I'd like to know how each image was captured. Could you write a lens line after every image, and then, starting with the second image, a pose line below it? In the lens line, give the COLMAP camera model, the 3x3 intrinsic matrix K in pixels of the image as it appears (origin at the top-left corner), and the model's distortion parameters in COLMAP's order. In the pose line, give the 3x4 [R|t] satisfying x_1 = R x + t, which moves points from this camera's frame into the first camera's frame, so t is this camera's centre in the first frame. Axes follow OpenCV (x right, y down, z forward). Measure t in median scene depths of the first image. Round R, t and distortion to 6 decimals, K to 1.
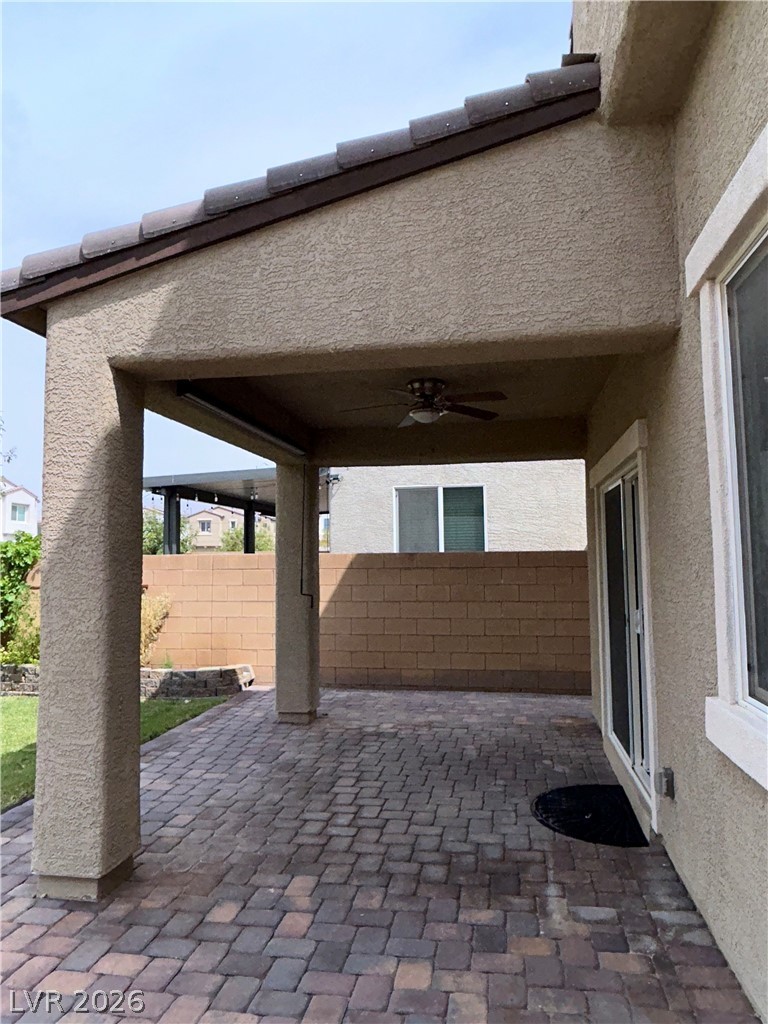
lens RADIAL K [[688.6, 0, 385.0], [0, 688.6, 510.3], [0, 0, 1]] dist [0.003502, 0.000130]
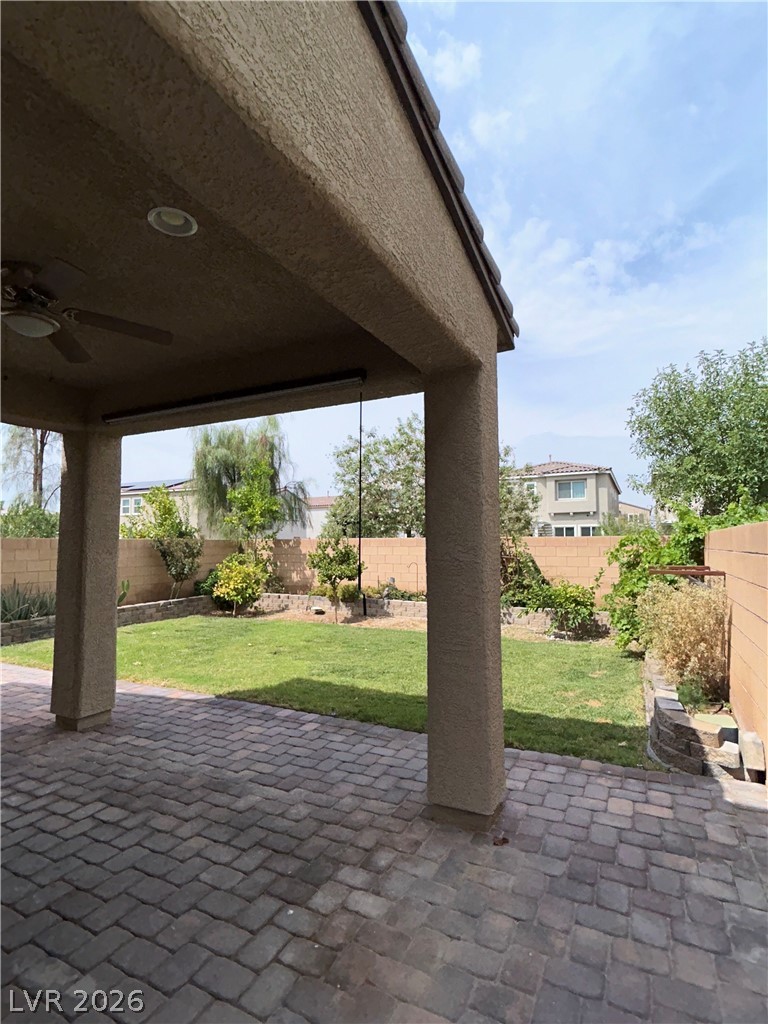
lens RADIAL K [[513.5, 0, 375.1], [0, 513.5, 520.3], [0, 0, 1]] dist [-0.003192, 0.003952]
pose [[-0.285051, -0.035036, -0.957872, 0.452306], [0.075527, 0.995404, -0.058885, 0.111488], [0.955532, -0.089130, -0.281095, 1.522013]]
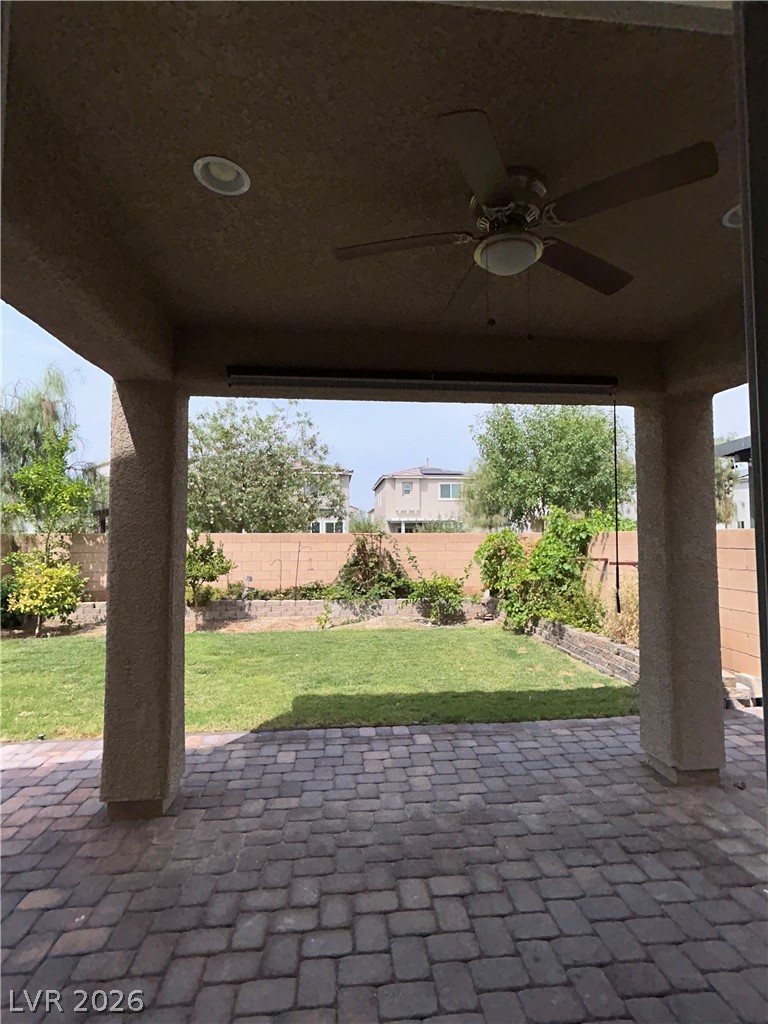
lens RADIAL K [[513.5, 0, 379.8], [0, 513.5, 513.9], [0, 0, 1]] dist [-0.003192, 0.003952]
pose [[0.272235, -0.036733, -0.961529, 0.405274], [0.071417, 0.997286, -0.017879, 0.054357], [0.959577, -0.063802, 0.274120, 0.844688]]
